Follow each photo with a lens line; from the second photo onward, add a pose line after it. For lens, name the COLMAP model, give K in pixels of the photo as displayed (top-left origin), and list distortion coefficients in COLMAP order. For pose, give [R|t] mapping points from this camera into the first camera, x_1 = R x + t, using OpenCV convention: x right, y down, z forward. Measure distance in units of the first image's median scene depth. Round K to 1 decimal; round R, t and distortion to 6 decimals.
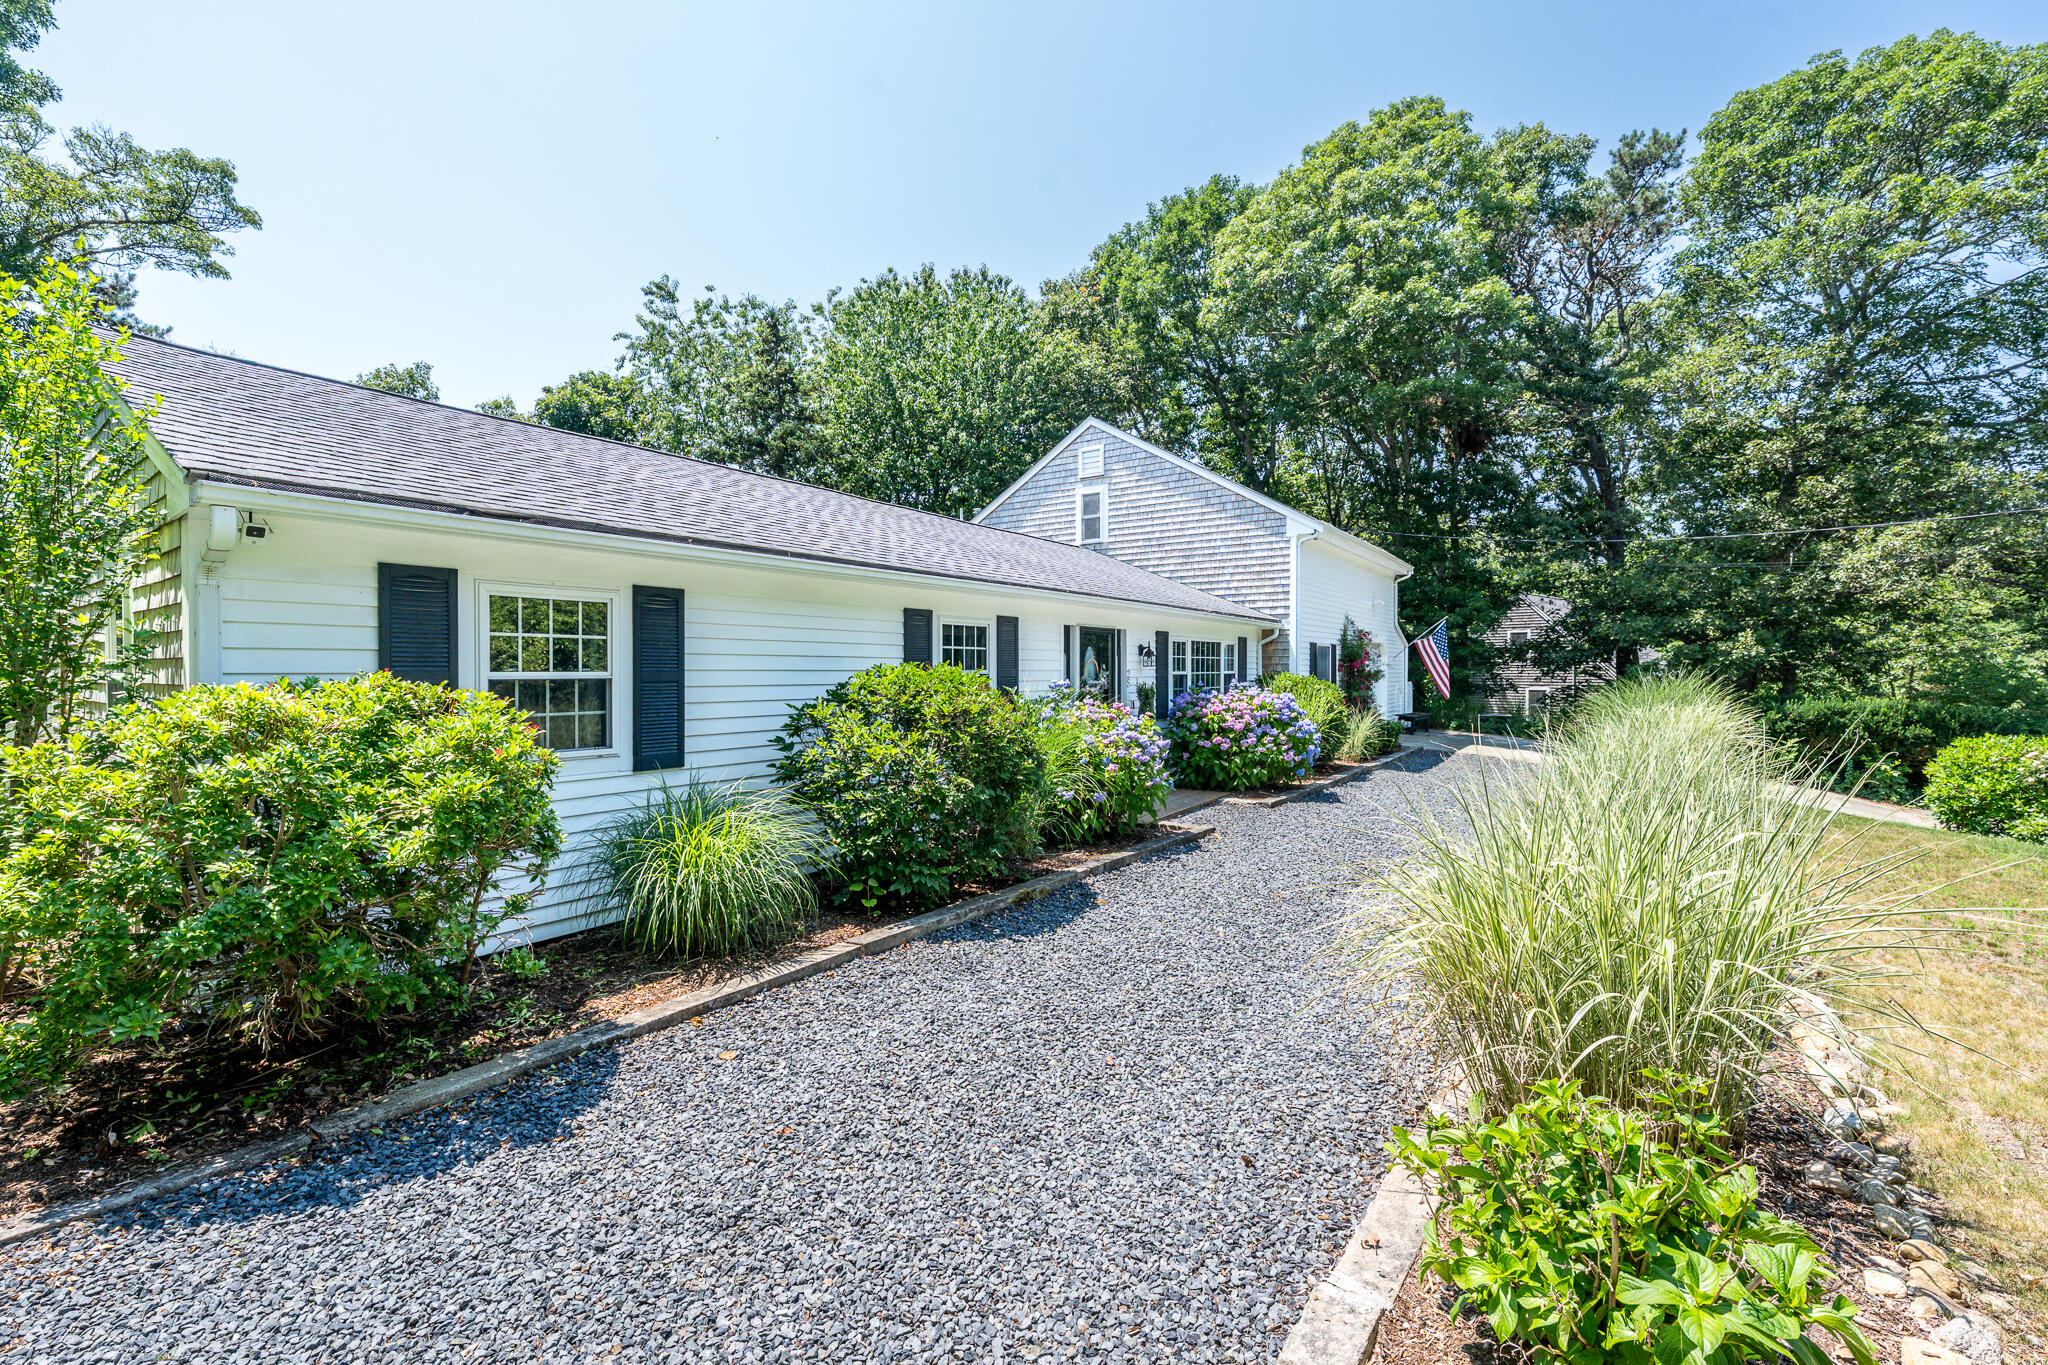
lens RADIAL K [[907.5, 0, 1025.8], [0, 907.5, 680.8], [0, 0, 1]] dist [-0.002176, 0.000707]
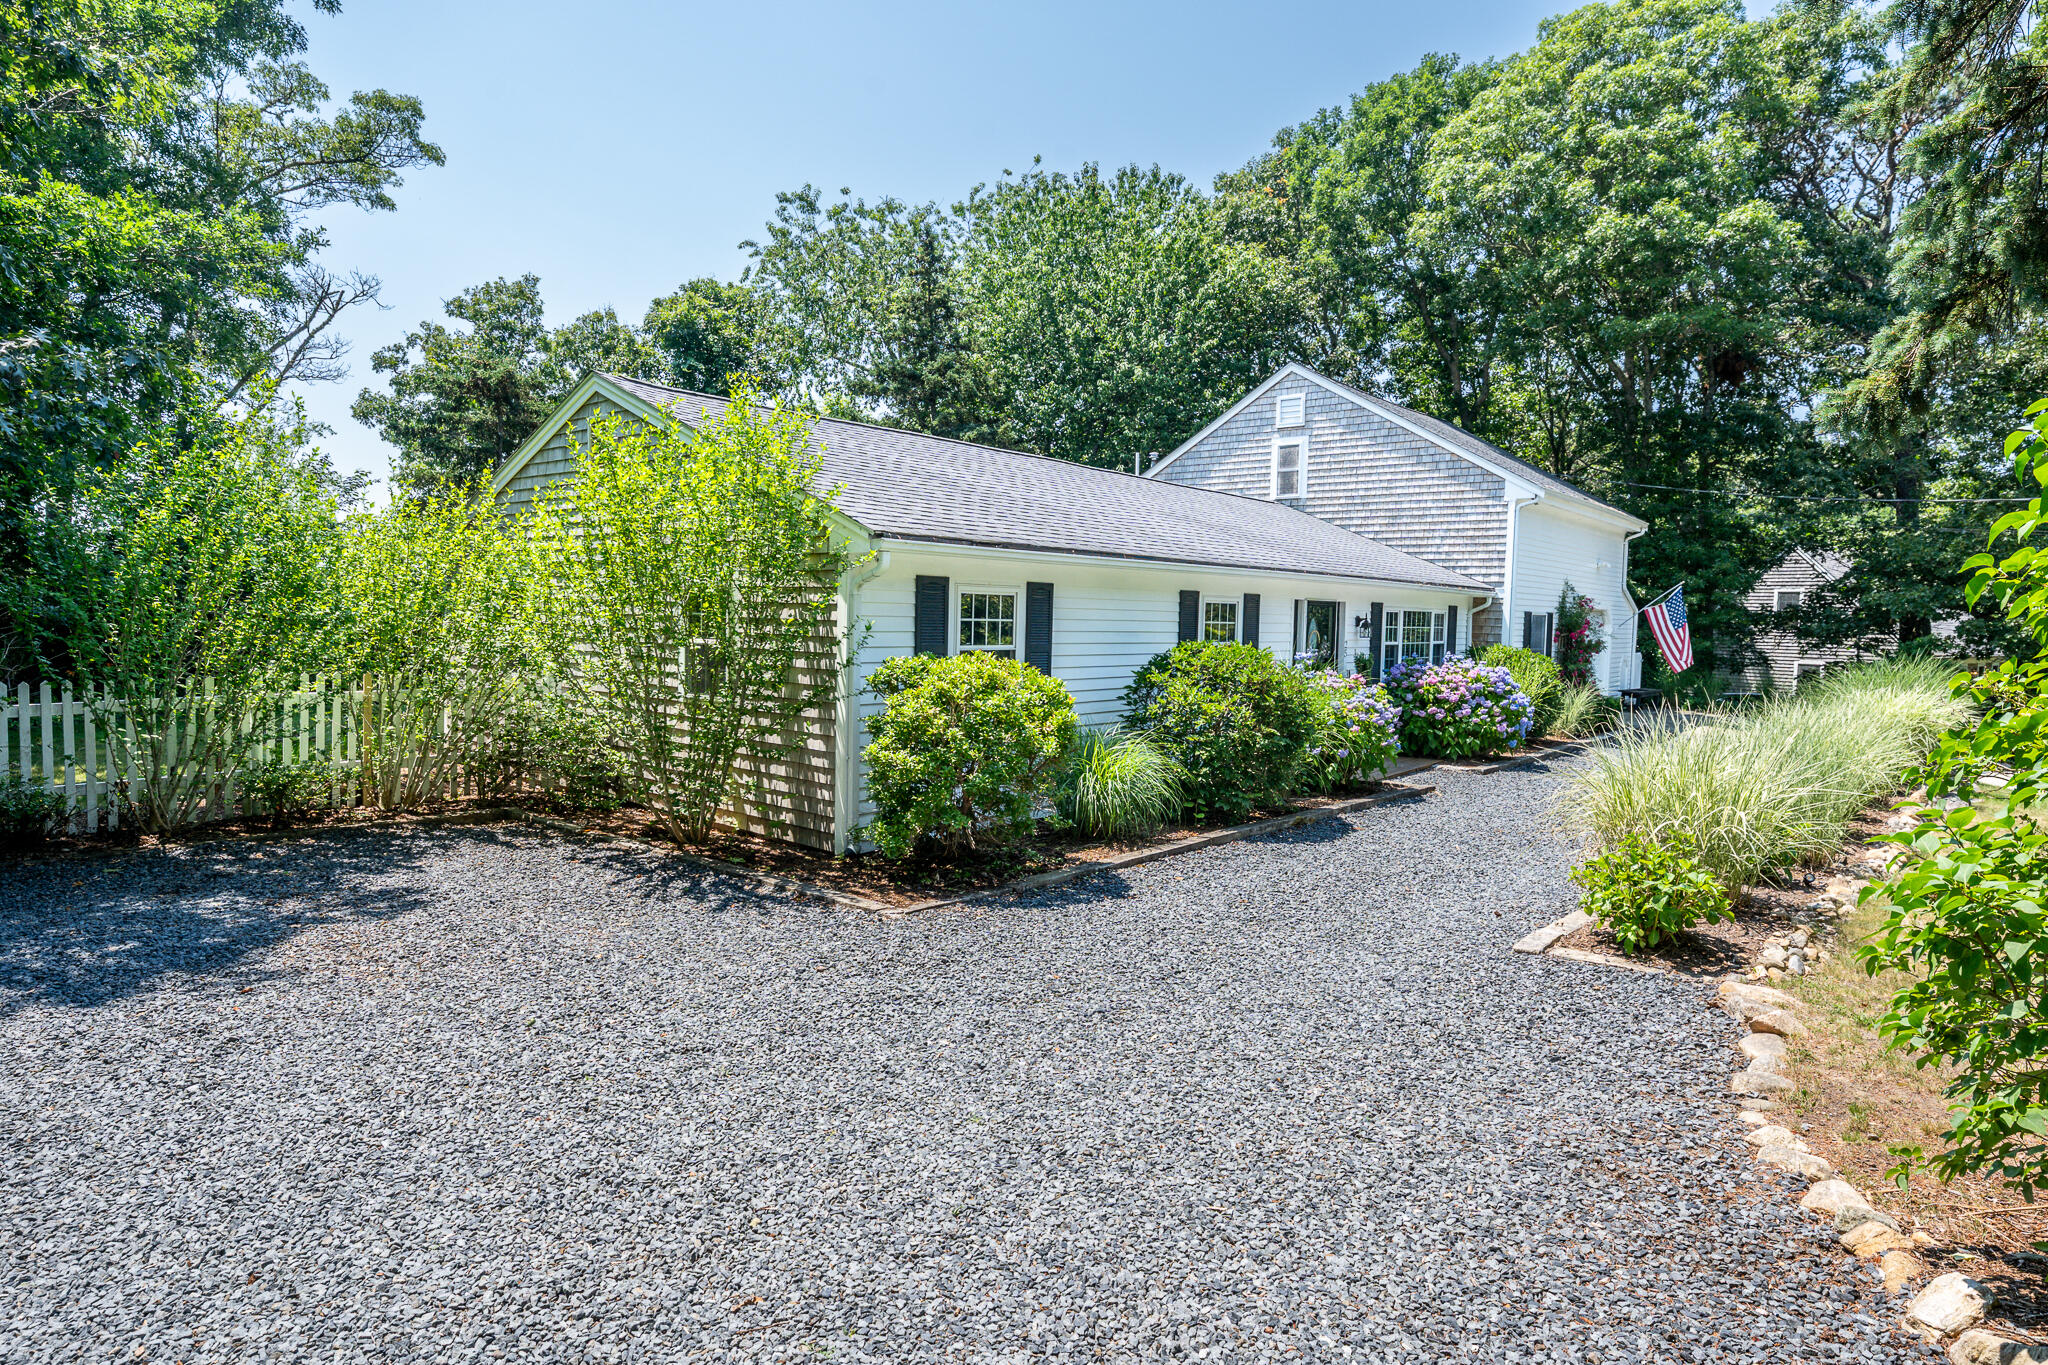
lens RADIAL K [[1169.3, 0, 1024.2], [0, 1169.3, 681.5], [0, 0, 1]] dist [0.004231, -0.003792]
pose [[0.995413, 0.028791, -0.091238, -0.070011], [-0.024734, 0.998668, 0.045291, -0.008894], [0.092421, -0.042826, 0.994799, -0.200217]]
